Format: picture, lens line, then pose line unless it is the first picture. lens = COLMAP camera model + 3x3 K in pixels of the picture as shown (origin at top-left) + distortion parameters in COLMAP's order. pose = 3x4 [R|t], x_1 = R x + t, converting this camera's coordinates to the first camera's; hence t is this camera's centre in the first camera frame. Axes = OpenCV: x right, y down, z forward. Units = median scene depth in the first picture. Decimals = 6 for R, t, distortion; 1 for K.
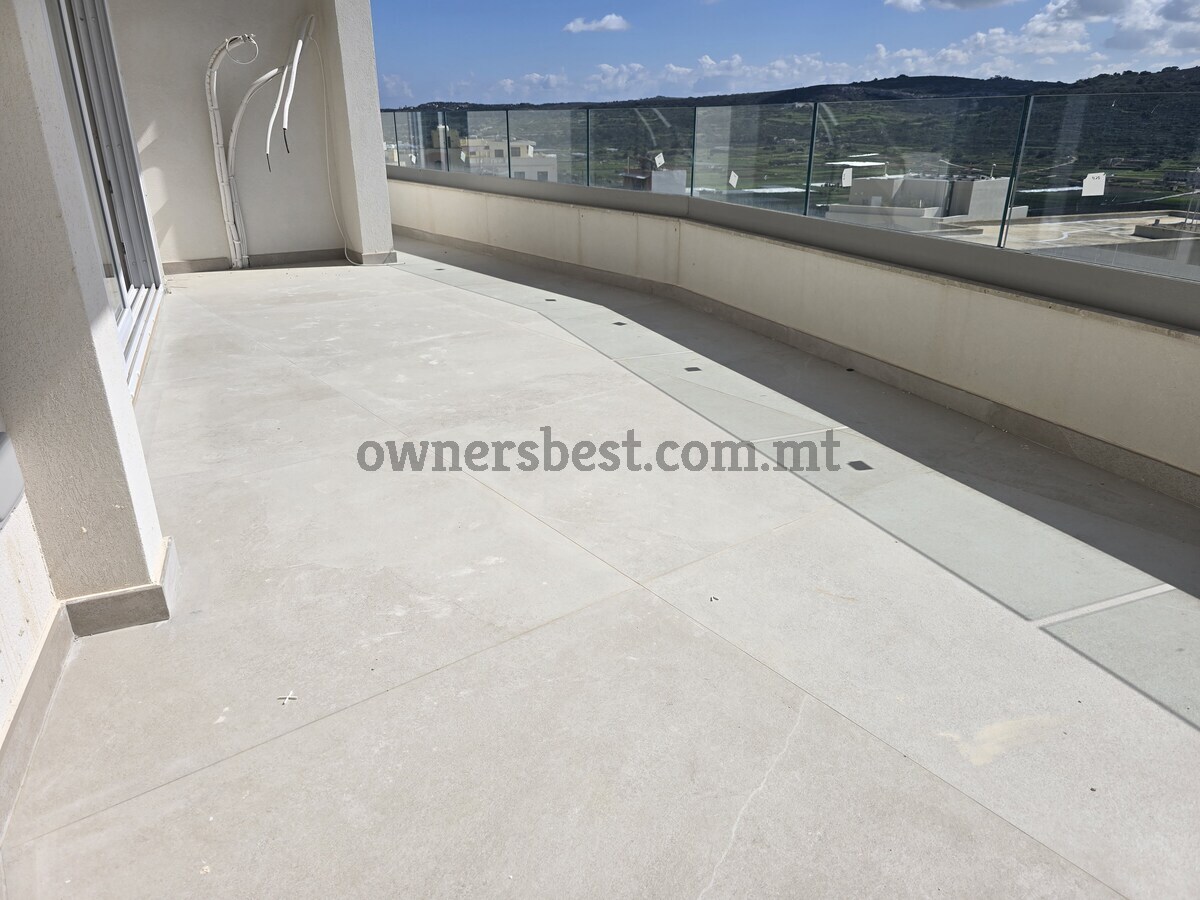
lens RADIAL K [[810.7, 0, 600.0], [0, 810.7, 450.0], [0, 0, 1]] dist [0.099576, -0.105932]
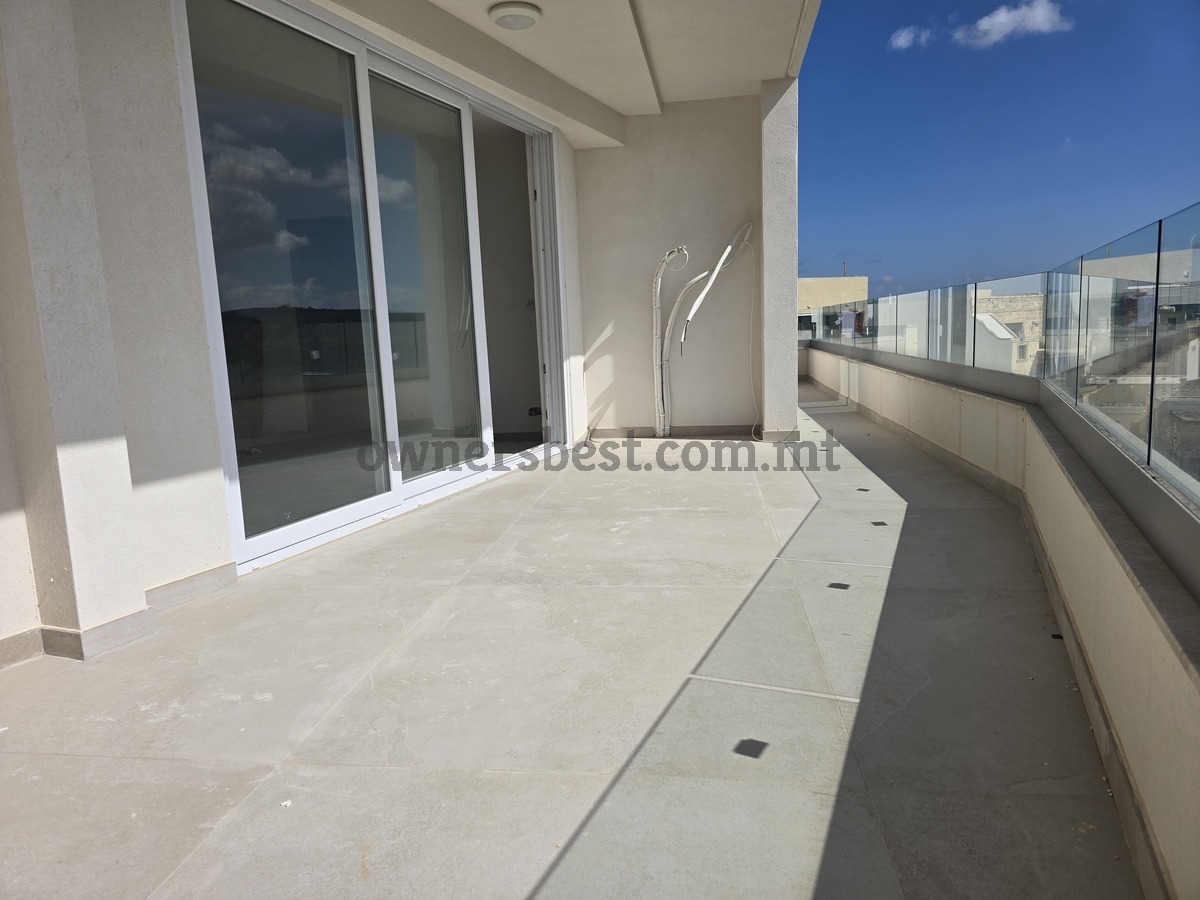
lens RADIAL K [[810.7, 0, 600.0], [0, 810.7, 450.0], [0, 0, 1]] dist [0.099576, -0.105932]
pose [[0.691570, 0.074302, -0.718477, 0.577825], [-0.226337, 0.966891, -0.117868, -0.091787], [0.685932, 0.244132, 0.685491, 0.312621]]
